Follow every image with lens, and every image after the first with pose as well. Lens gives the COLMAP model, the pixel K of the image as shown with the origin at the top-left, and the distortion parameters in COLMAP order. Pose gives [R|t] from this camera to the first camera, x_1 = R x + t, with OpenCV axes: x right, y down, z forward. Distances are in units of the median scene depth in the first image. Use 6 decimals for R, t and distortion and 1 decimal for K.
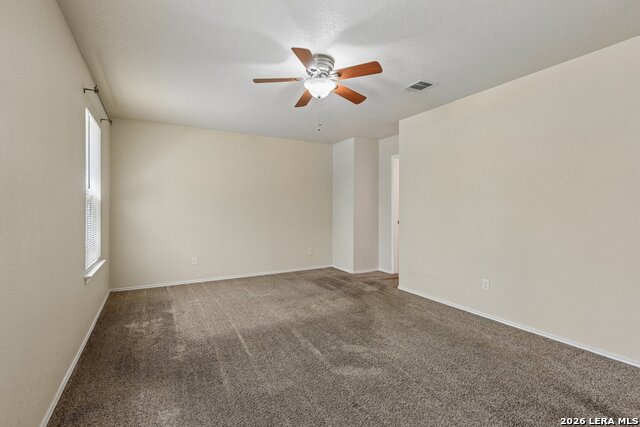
lens RADIAL K [[292.4, 0, 321.5], [0, 292.4, 207.8], [0, 0, 1]] dist [-0.004466, -0.003149]
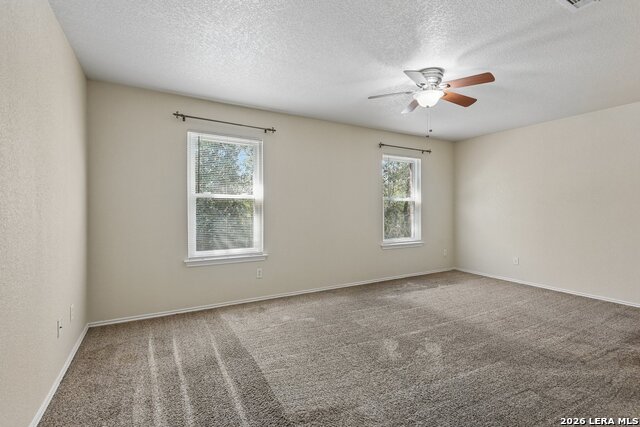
lens RADIAL K [[292.4, 0, 313.0], [0, 292.4, 213.3], [0, 0, 1]] dist [-0.004466, -0.003149]
pose [[-0.011041, 0.017776, -0.999781, 0.889333], [0.001919, 0.999841, 0.017756, -0.001353], [0.999937, -0.001723, -0.011073, 0.479011]]
